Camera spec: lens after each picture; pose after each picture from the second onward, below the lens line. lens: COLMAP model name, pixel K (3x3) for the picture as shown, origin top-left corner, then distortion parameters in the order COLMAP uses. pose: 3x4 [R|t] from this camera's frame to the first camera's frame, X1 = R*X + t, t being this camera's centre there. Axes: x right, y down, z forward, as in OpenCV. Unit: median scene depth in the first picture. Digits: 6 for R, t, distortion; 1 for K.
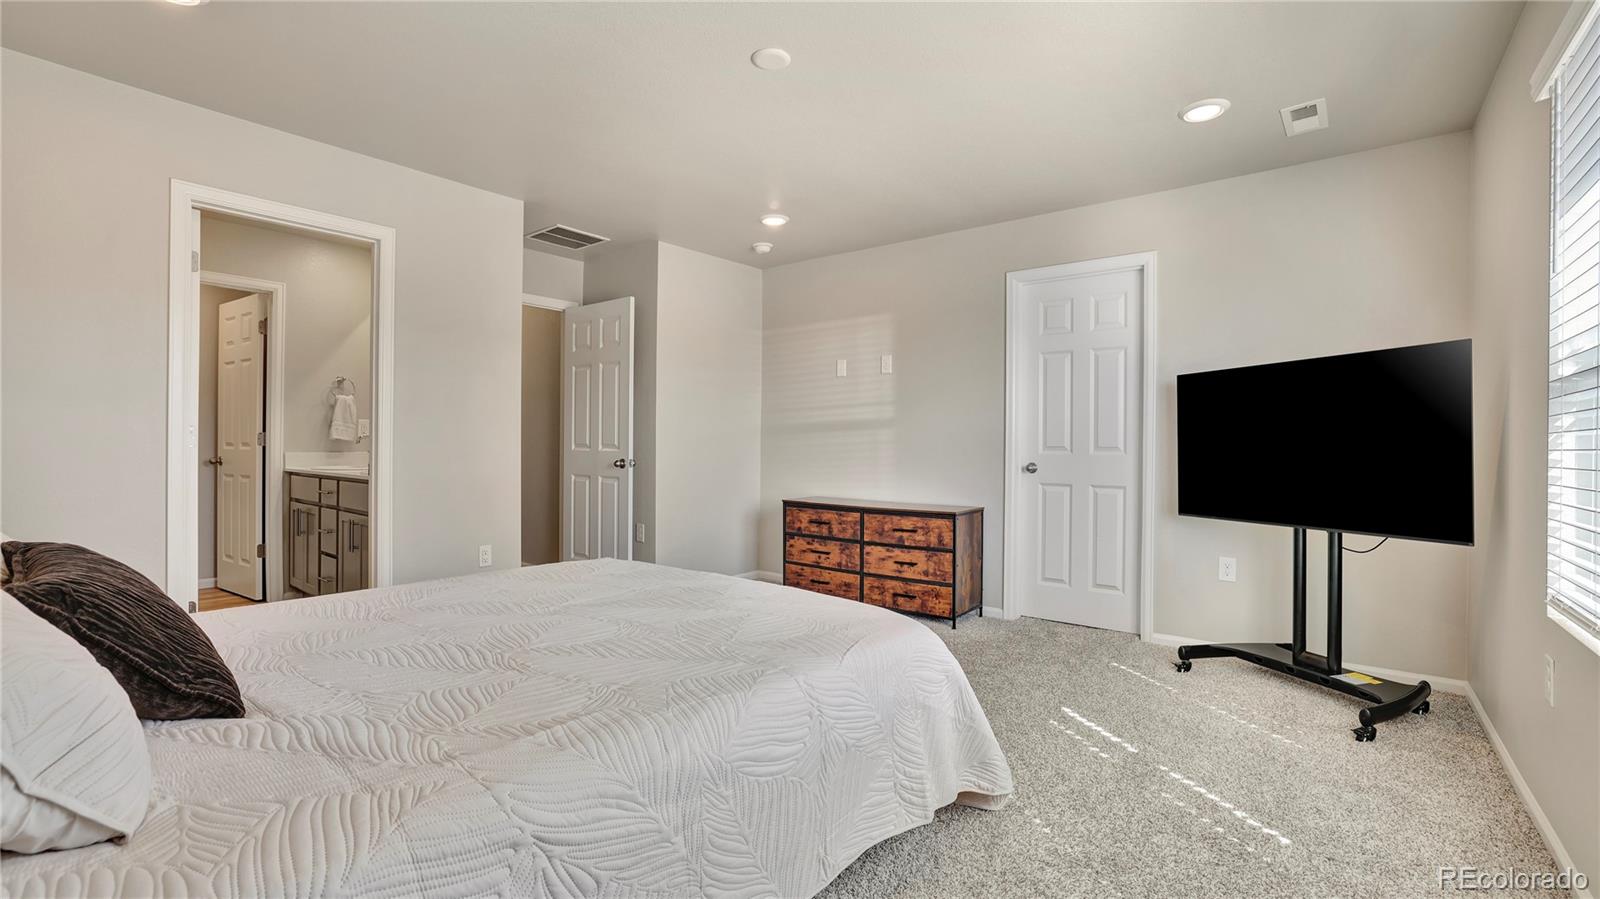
lens RADIAL K [[689.9, 0, 798.0], [0, 689.9, 452.2], [0, 0, 1]] dist [-0.044691, 0.016468]
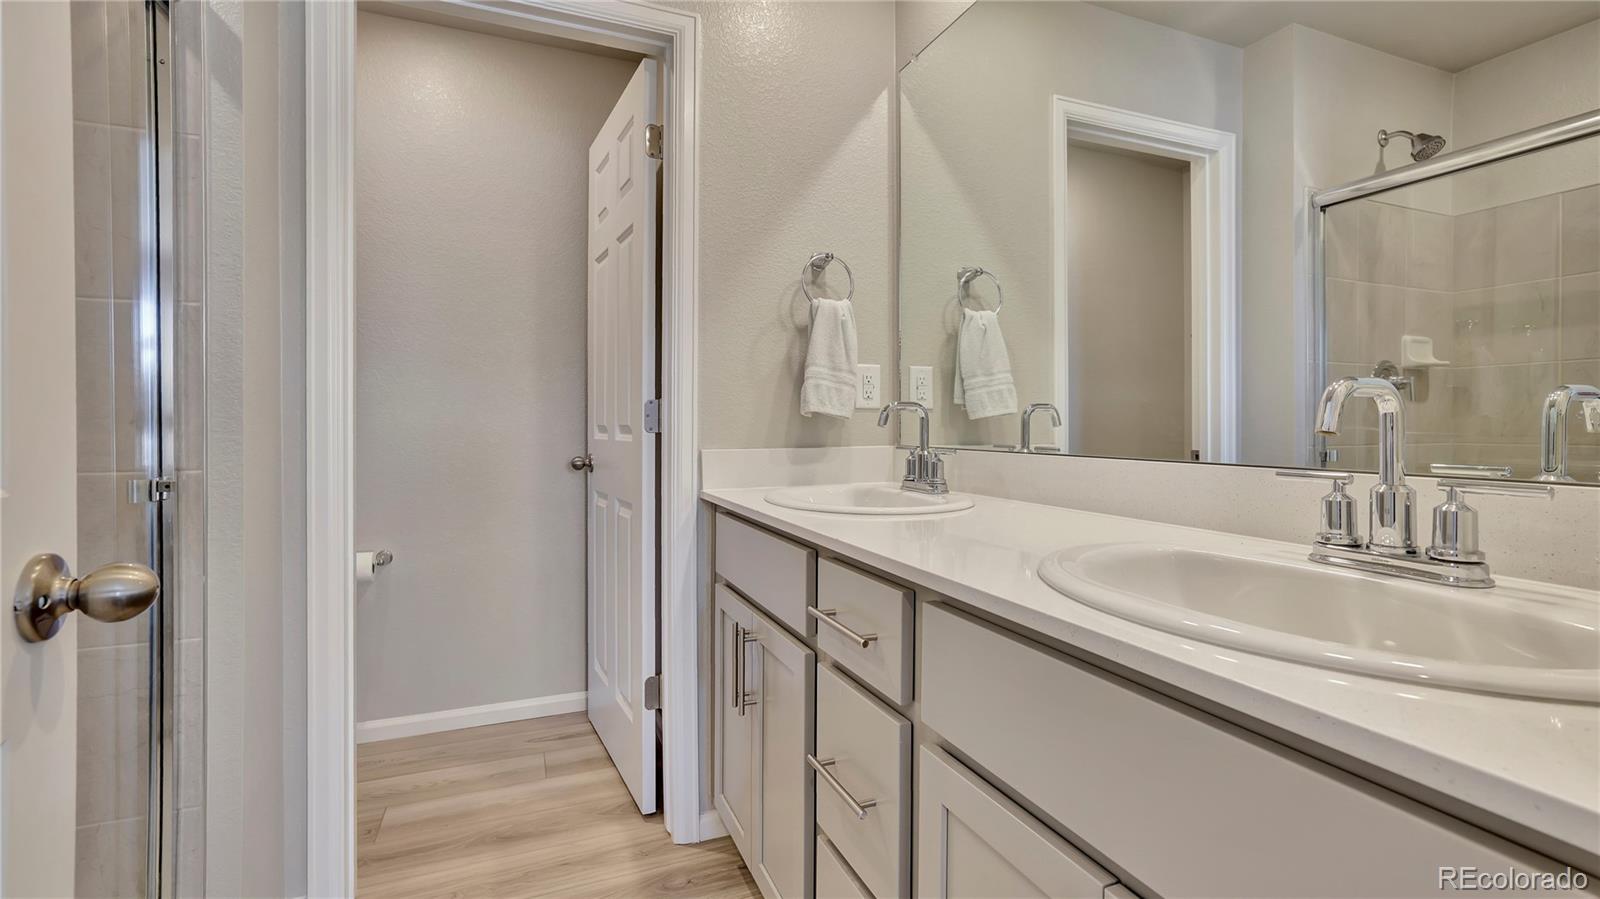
lens RADIAL K [[689.9, 0, 798.0], [0, 689.9, 452.2], [0, 0, 1]] dist [-0.044691, 0.016468]
pose [[0.877633, 0.010786, -0.479212, -0.506657], [-0.000101, 0.999751, 0.022317, -0.006640], [0.479333, -0.019538, 0.877415, 0.660938]]
